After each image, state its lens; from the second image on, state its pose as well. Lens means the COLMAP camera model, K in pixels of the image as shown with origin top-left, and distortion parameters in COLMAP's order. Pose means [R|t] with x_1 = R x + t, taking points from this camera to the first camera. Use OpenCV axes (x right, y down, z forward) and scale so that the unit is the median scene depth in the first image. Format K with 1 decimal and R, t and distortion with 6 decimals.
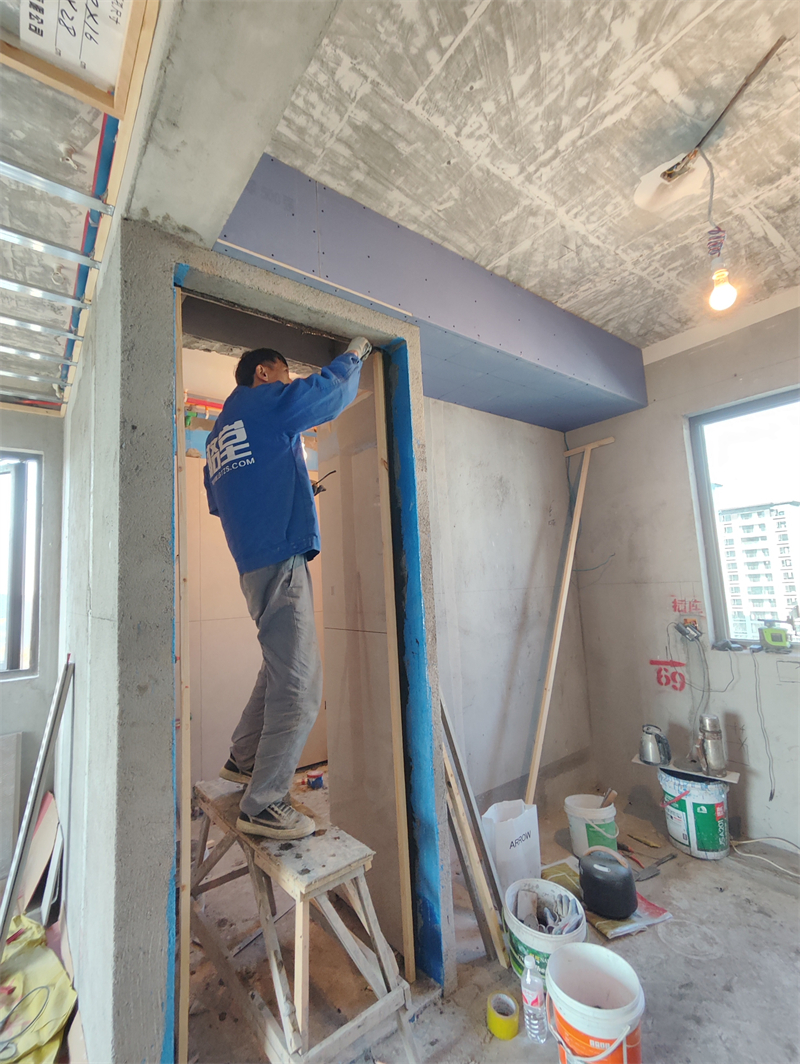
lens RADIAL K [[484.4, 0, 400.0], [0, 484.4, 532.0], [0, 0, 1]] dist [0.000968, -0.006522]
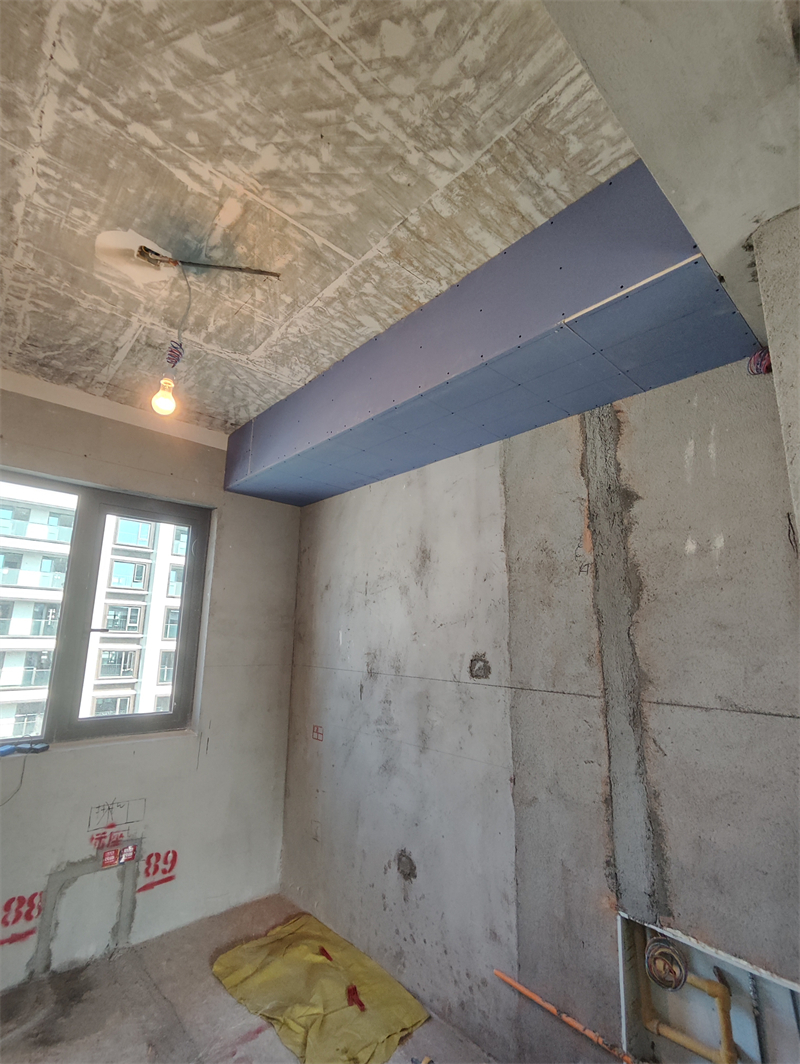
lens RADIAL K [[481.1, 0, 383.8], [0, 481.1, 528.1], [0, 0, 1]] dist [0.001773, 0.006276]
pose [[-0.071252, 0.266687, 0.961146, -0.294754], [-0.117759, 0.954607, -0.273603, -0.010197], [-0.990483, -0.132679, -0.036613, 0.568353]]
